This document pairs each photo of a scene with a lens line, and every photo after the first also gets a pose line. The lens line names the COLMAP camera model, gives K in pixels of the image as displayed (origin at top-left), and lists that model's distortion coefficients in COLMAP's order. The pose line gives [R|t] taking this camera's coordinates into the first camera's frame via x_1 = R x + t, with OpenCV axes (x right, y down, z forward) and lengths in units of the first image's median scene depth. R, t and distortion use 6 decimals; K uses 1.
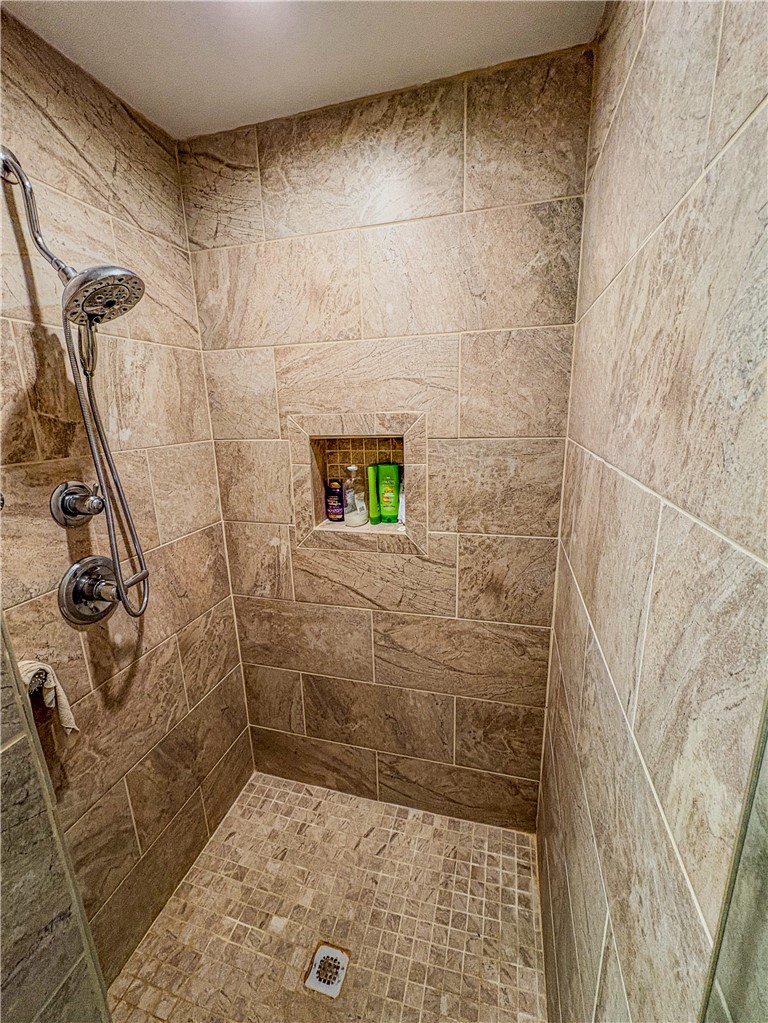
lens RADIAL K [[413.7, 0, 384.0], [0, 413.7, 511.5], [0, 0, 1]] dist [0.000260, 0.000020]
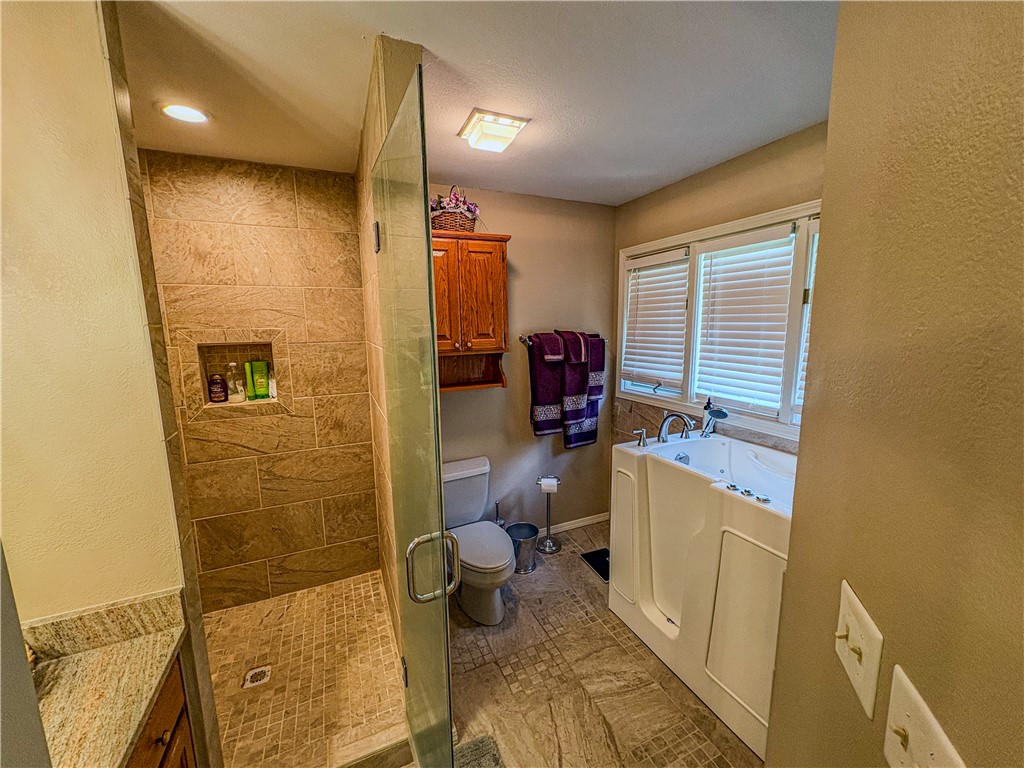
lens RADIAL K [[414.1, 0, 515.2], [0, 414.1, 382.4], [0, 0, 1]] dist [0.000260, 0.000020]
pose [[0.764434, -0.074568, 0.640375, -0.269235], [0.148126, 0.987030, -0.061889, 0.215884], [-0.627454, 0.142166, 0.765565, -0.839227]]
